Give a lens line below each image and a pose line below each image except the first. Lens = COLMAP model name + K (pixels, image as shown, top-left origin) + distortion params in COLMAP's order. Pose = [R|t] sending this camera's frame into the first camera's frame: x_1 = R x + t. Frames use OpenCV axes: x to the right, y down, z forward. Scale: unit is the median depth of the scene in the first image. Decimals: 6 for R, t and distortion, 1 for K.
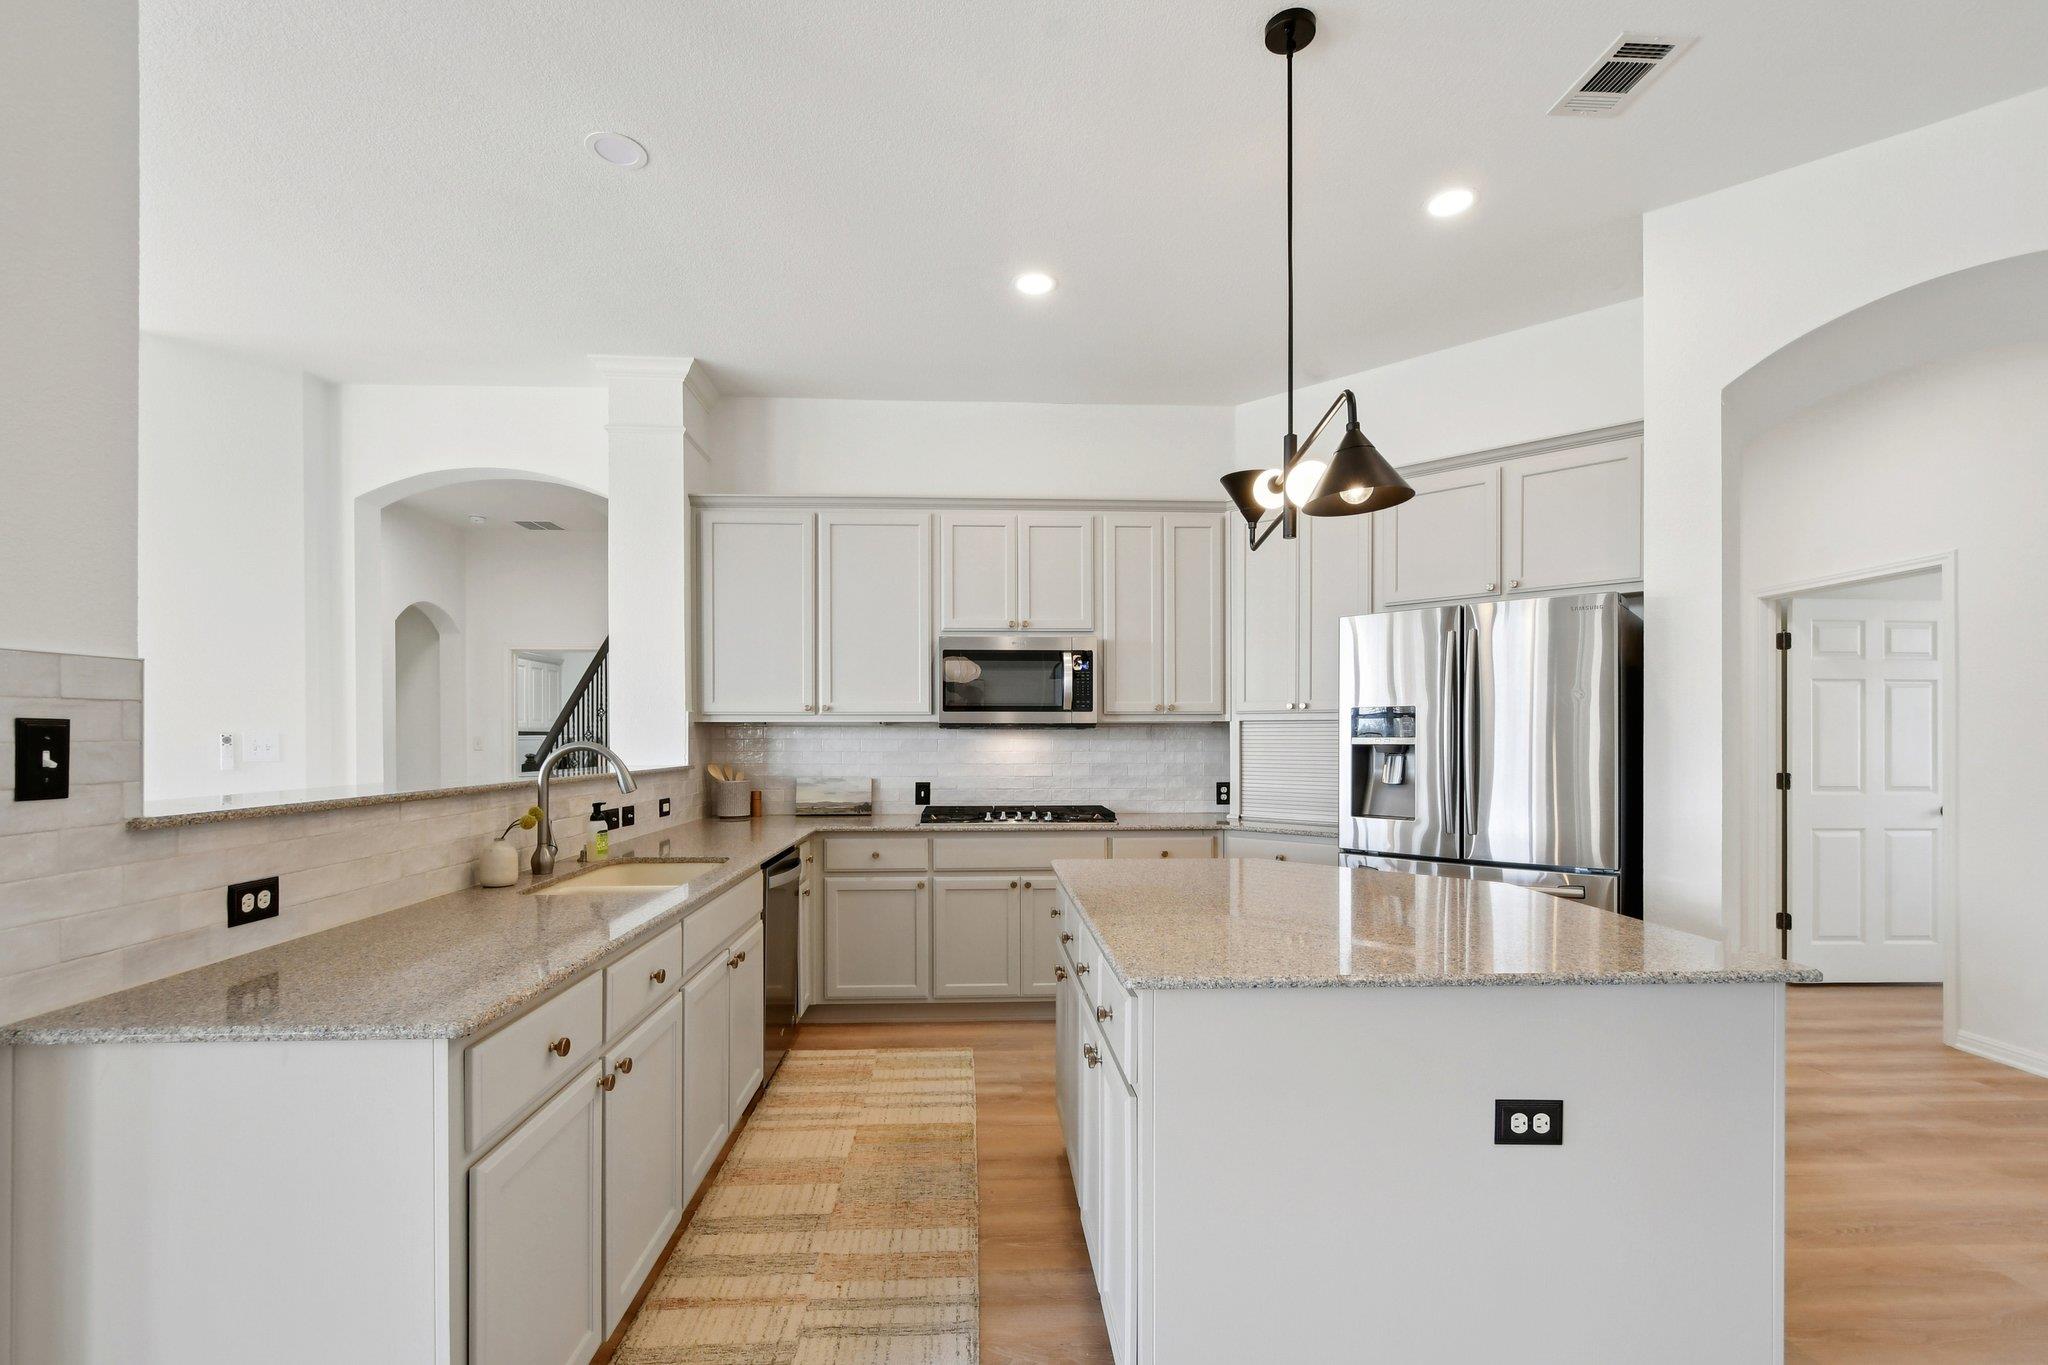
lens RADIAL K [[905.0, 0, 1004.9], [0, 905.0, 741.4], [0, 0, 1]] dist [0.002145, -0.000674]
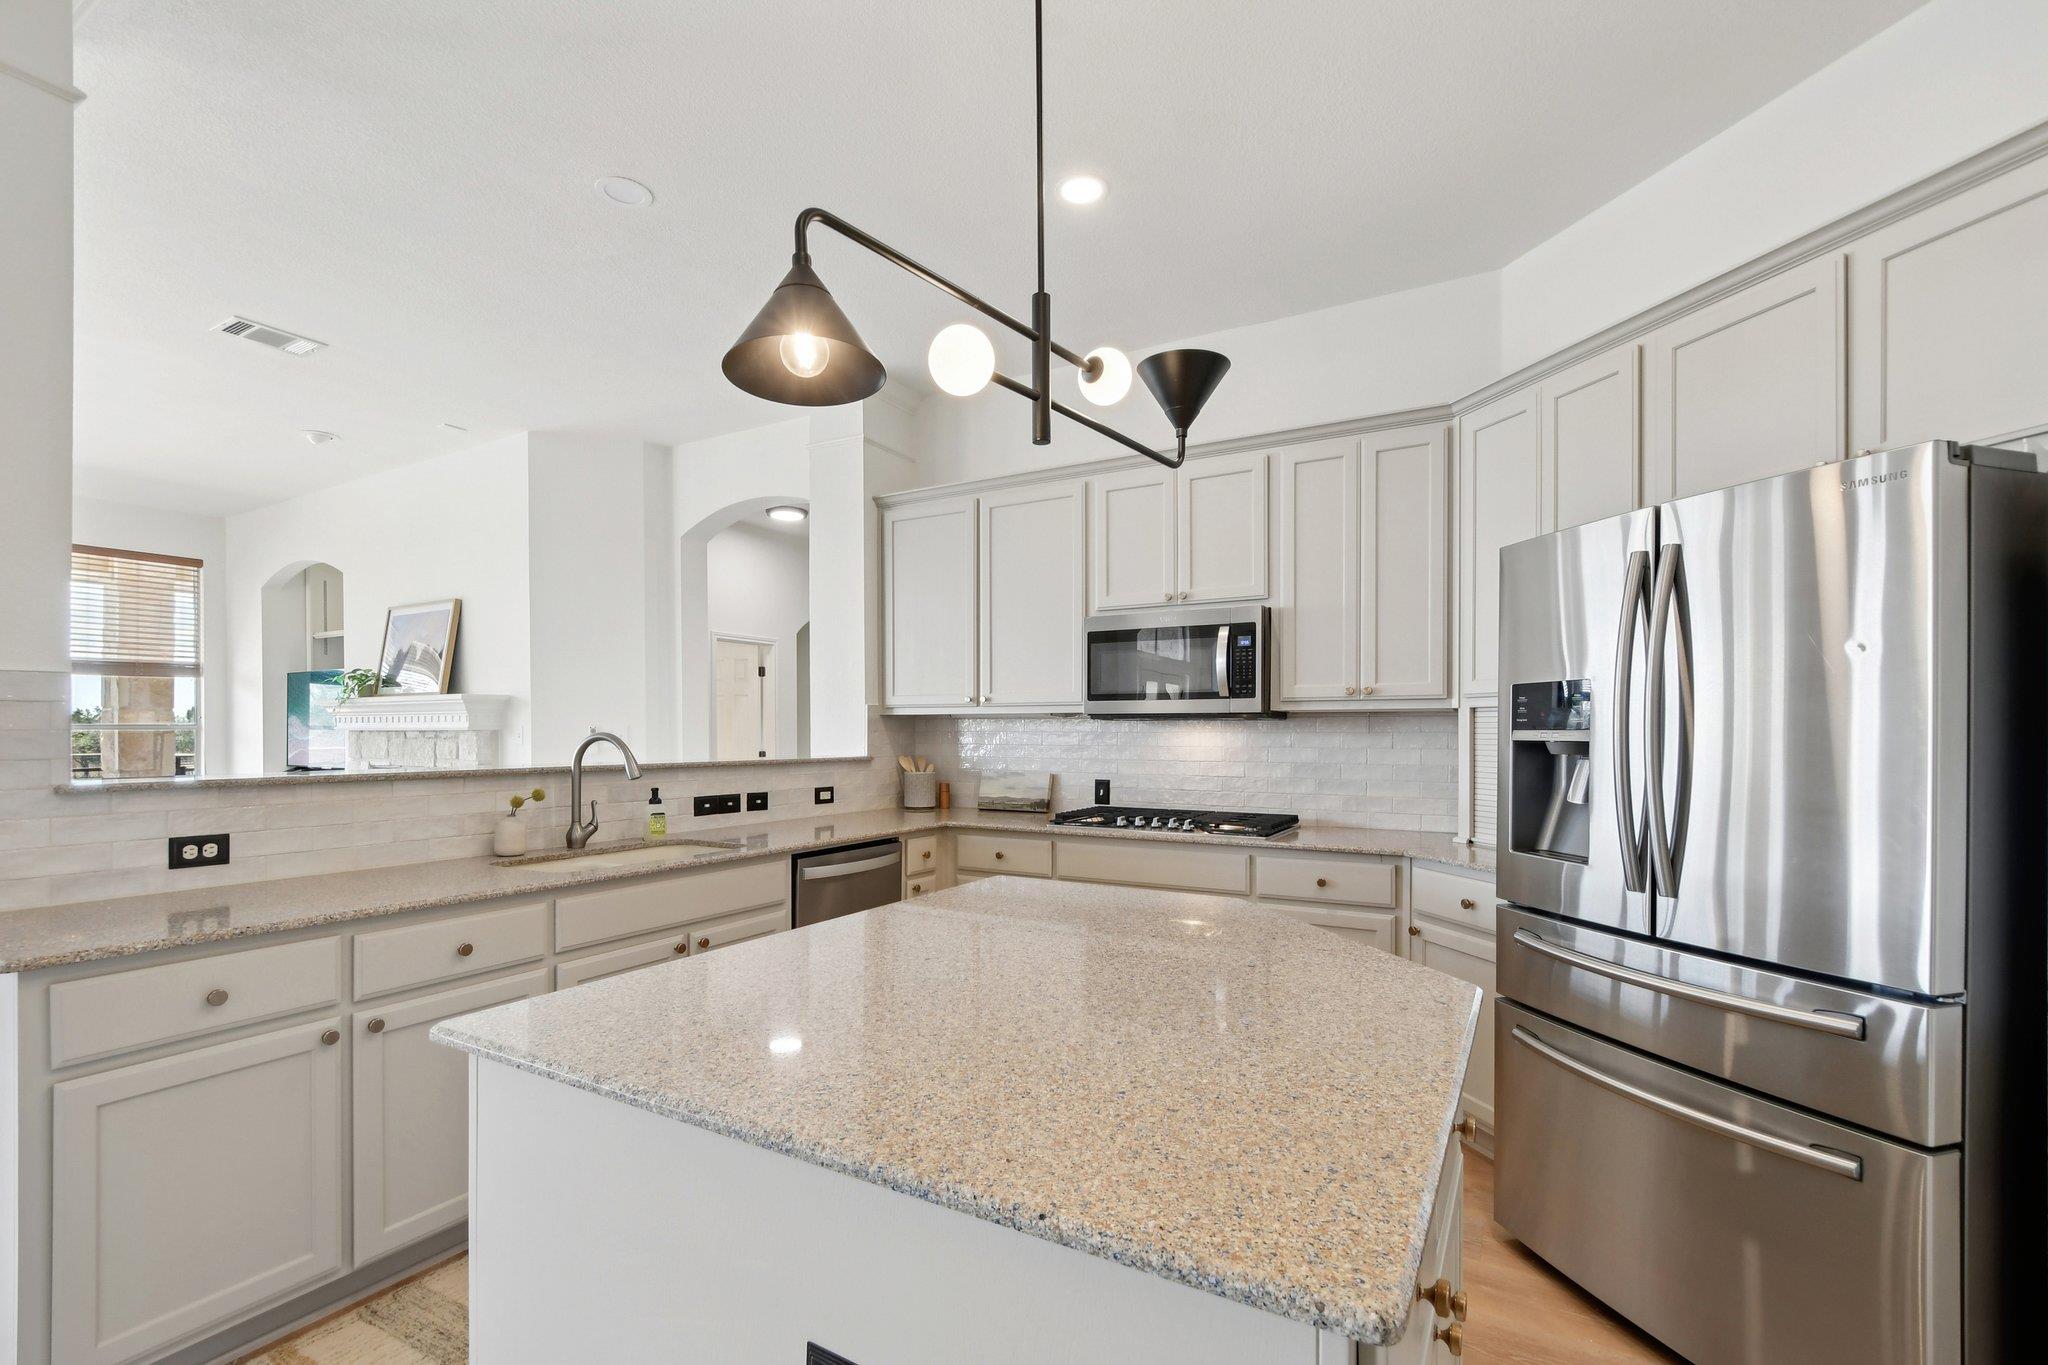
lens RADIAL K [[905.0, 0, 1009.6], [0, 905.0, 725.5], [0, 0, 1]] dist [0.002145, -0.000674]
pose [[0.841492, -0.001712, -0.540266, 0.343690], [-0.004149, 0.999945, -0.009631, 0.000250], [0.540253, 0.010346, 0.841439, 0.203307]]
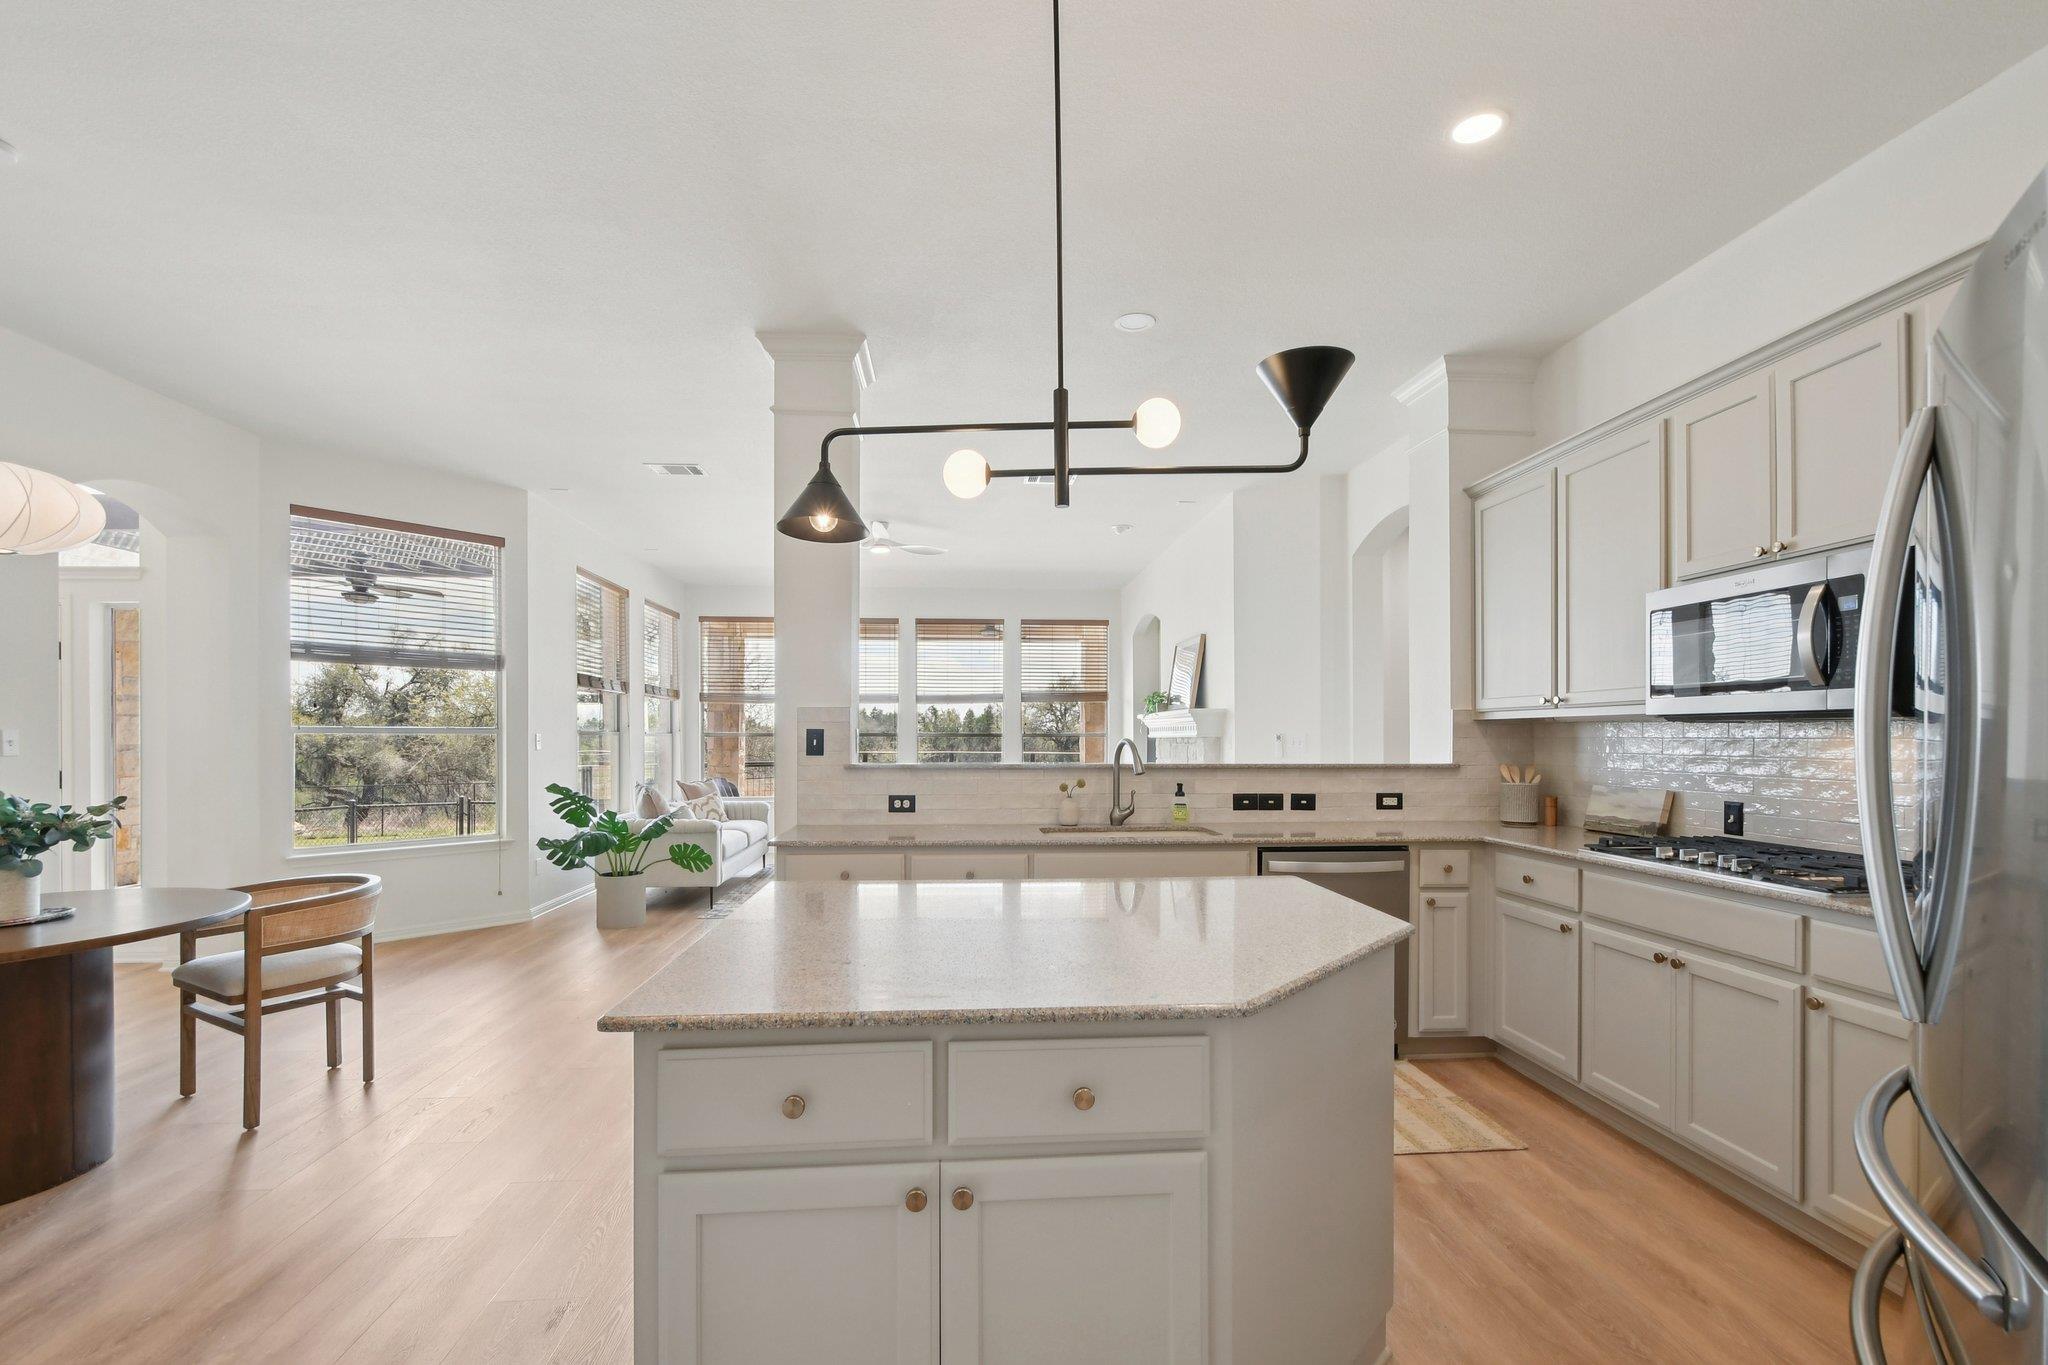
lens RADIAL K [[905.0, 0, 1018.1], [0, 905.0, 738.9], [0, 0, 1]] dist [0.002145, -0.000674]
pose [[0.038430, 0.002401, -0.999258, 0.608836], [-0.005271, 0.999984, 0.002200, -0.000647], [0.999247, 0.005182, 0.038442, 0.471702]]
